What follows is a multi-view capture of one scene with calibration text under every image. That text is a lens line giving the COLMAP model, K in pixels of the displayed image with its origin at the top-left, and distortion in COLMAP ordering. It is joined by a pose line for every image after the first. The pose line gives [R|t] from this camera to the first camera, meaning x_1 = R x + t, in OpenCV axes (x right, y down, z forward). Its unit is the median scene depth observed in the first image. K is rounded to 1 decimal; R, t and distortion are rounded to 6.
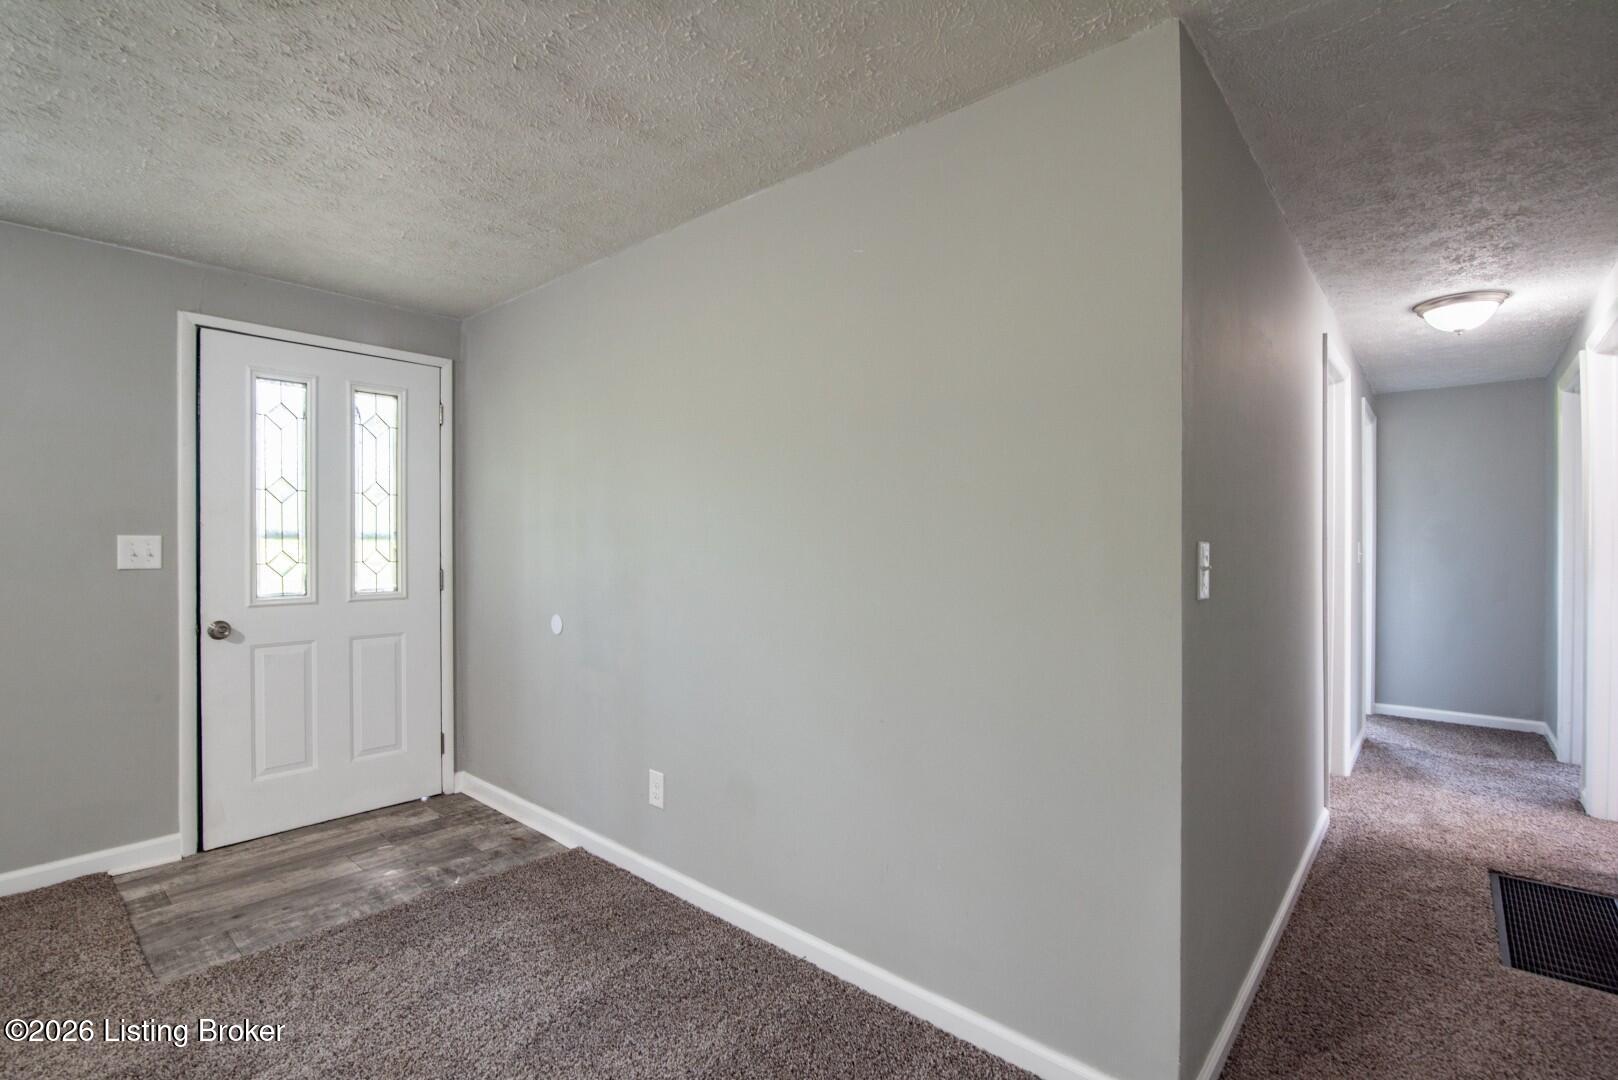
lens RADIAL K [[753.8, 0, 809.0], [0, 753.8, 540.0], [0, 0, 1]] dist [-0.003193, -0.000266]
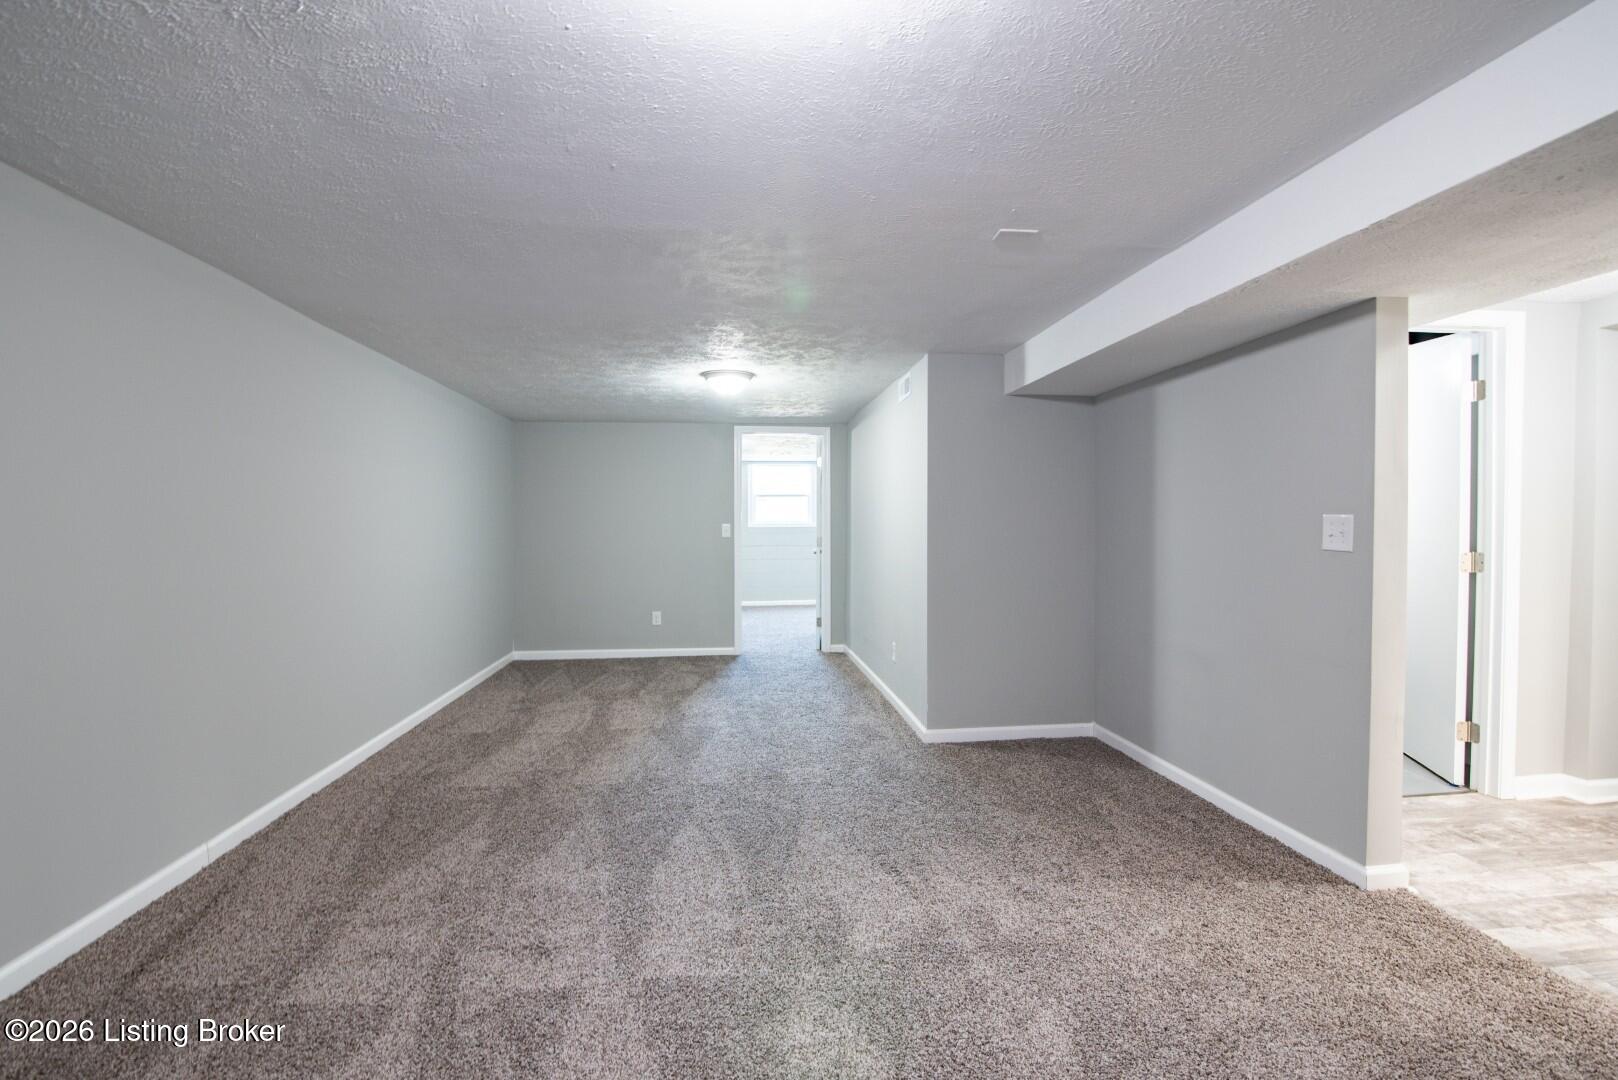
lens RADIAL K [[753.8, 0, 809.0], [0, 753.8, 540.0], [0, 0, 1]] dist [-0.003193, -0.000266]
pose [[-0.749404, -0.019077, 0.661838, -0.484822], [-0.000495, 0.999601, 0.028251, -0.001162], [-0.662113, 0.020844, -0.749114, 2.421129]]
